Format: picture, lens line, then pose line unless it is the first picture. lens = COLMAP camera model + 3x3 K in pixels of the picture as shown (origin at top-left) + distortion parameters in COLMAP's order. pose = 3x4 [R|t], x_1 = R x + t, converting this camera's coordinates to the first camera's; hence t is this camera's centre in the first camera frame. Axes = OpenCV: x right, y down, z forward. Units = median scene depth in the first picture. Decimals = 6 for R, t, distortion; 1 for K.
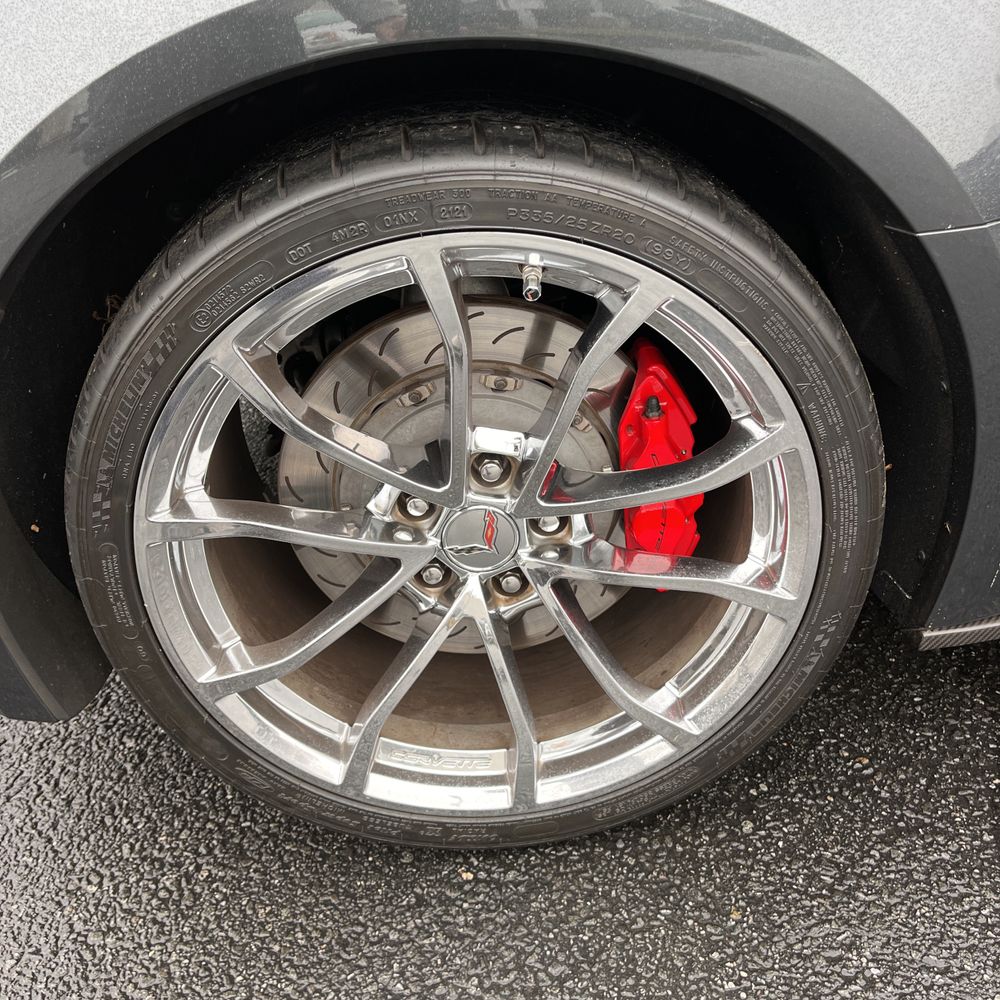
lens RADIAL K [[995.5, 0, 502.9], [0, 995.5, 509.1], [0, 0, 1]] dist [0.036088, -0.030716]
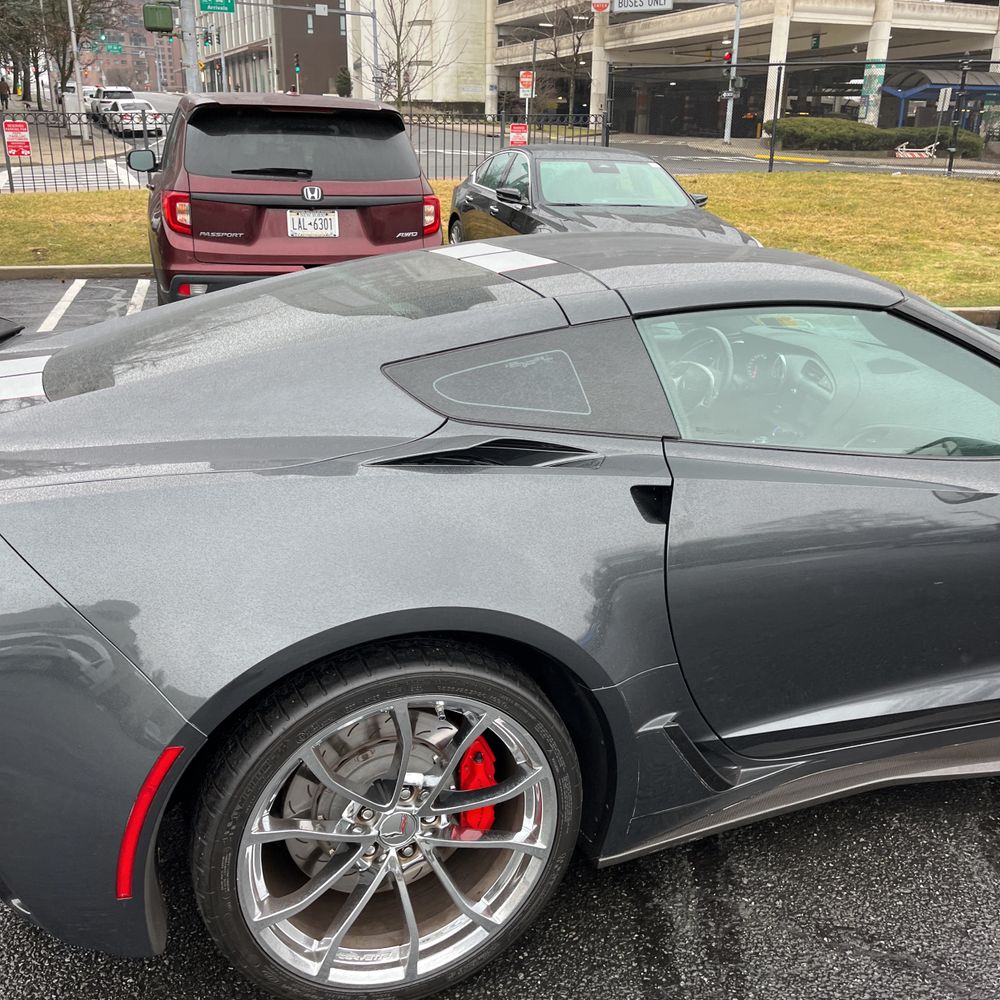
lens RADIAL K [[1000.1, 0, 485.1], [0, 1000.1, 497.7], [0, 0, 1]] dist [0.066094, -0.080121]
pose [[0.942287, 0.035631, 0.332904, -0.520039], [0.042654, 0.973442, -0.224923, -0.144926], [-0.332077, 0.226142, 0.915743, -0.993267]]
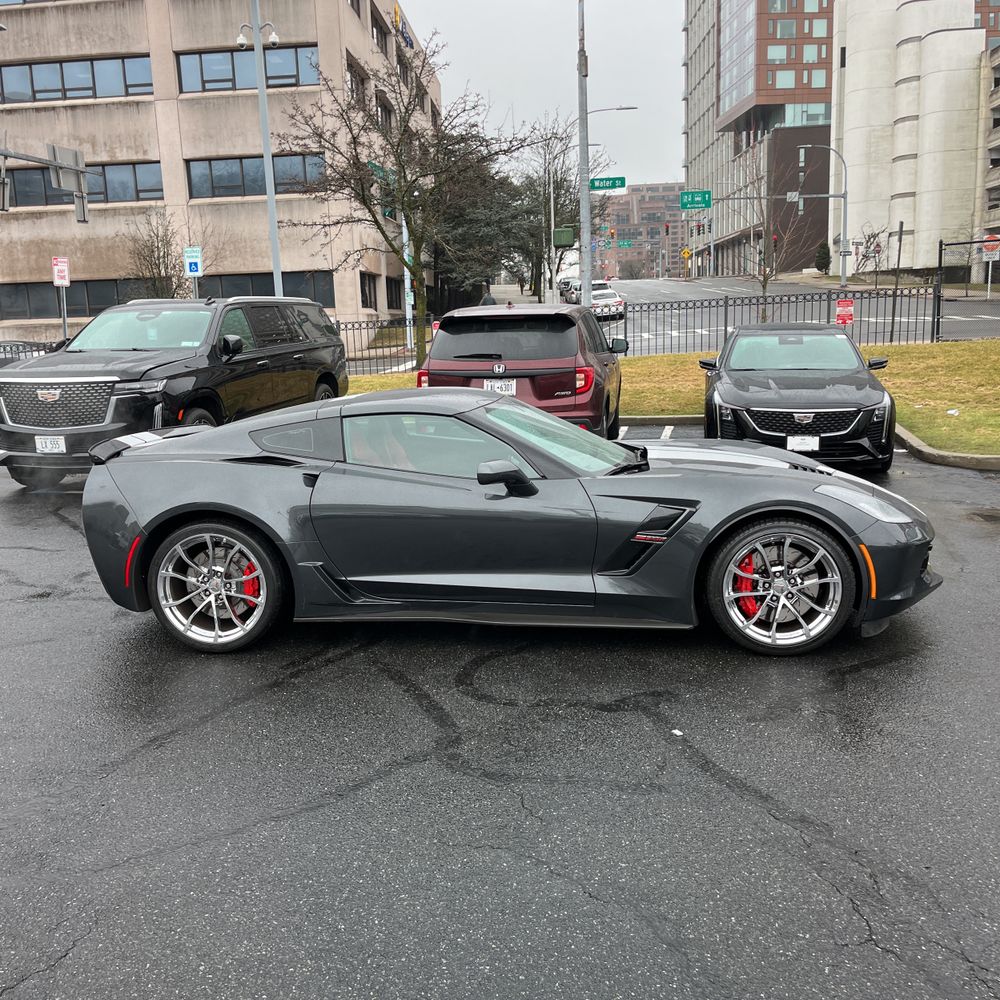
lens RADIAL K [[1000.1, 0, 485.1], [0, 1000.1, 497.7], [0, 0, 1]] dist [0.066094, -0.080121]
pose [[0.982205, 0.124415, -0.140691, 2.134219], [-0.166677, 0.922677, -0.347687, 1.244357], [0.086555, 0.364950, 0.926995, -4.188476]]
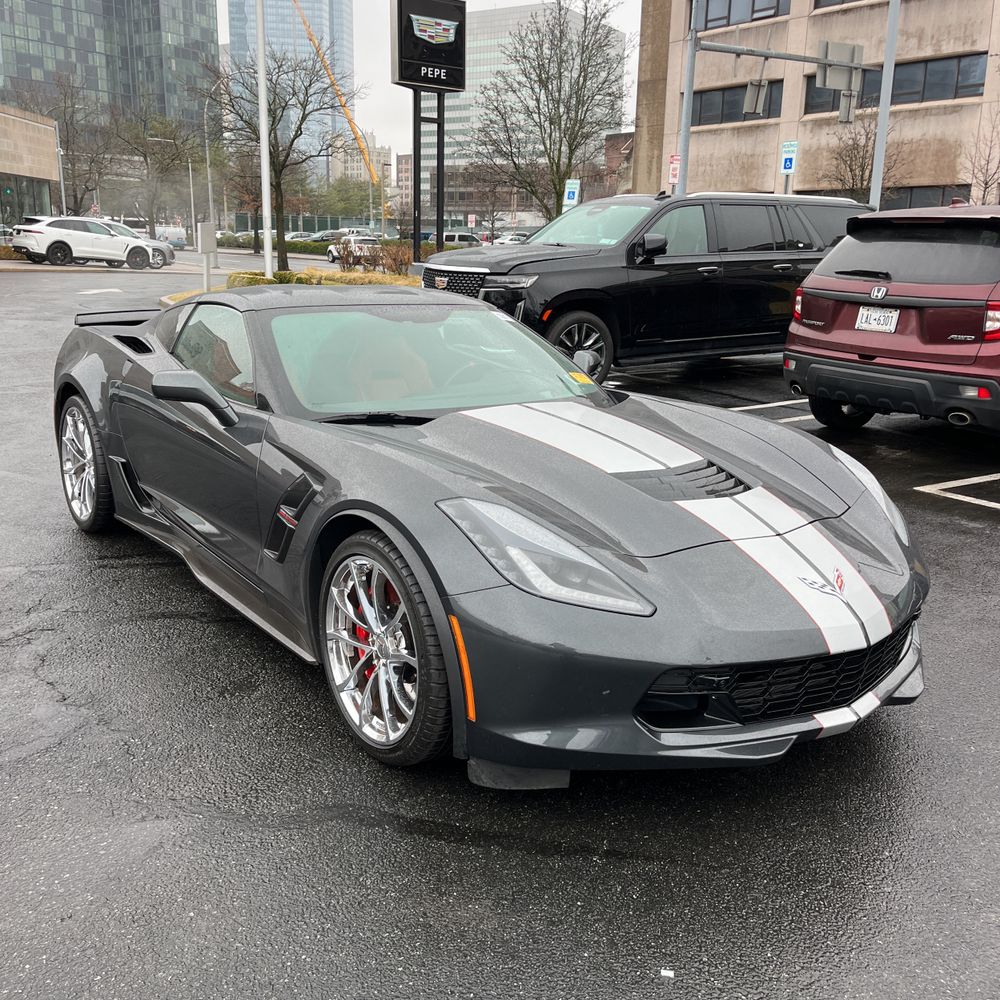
lens RADIAL K [[1004.2, 0, 487.5], [0, 1004.2, 494.9], [0, 0, 1]] dist [0.045944, -0.049044]
pose [[0.557519, 0.339198, -0.757705, 5.331454], [-0.515928, 0.856623, 0.003860, -0.949902], [0.650377, 0.388769, 0.652586, -1.133189]]
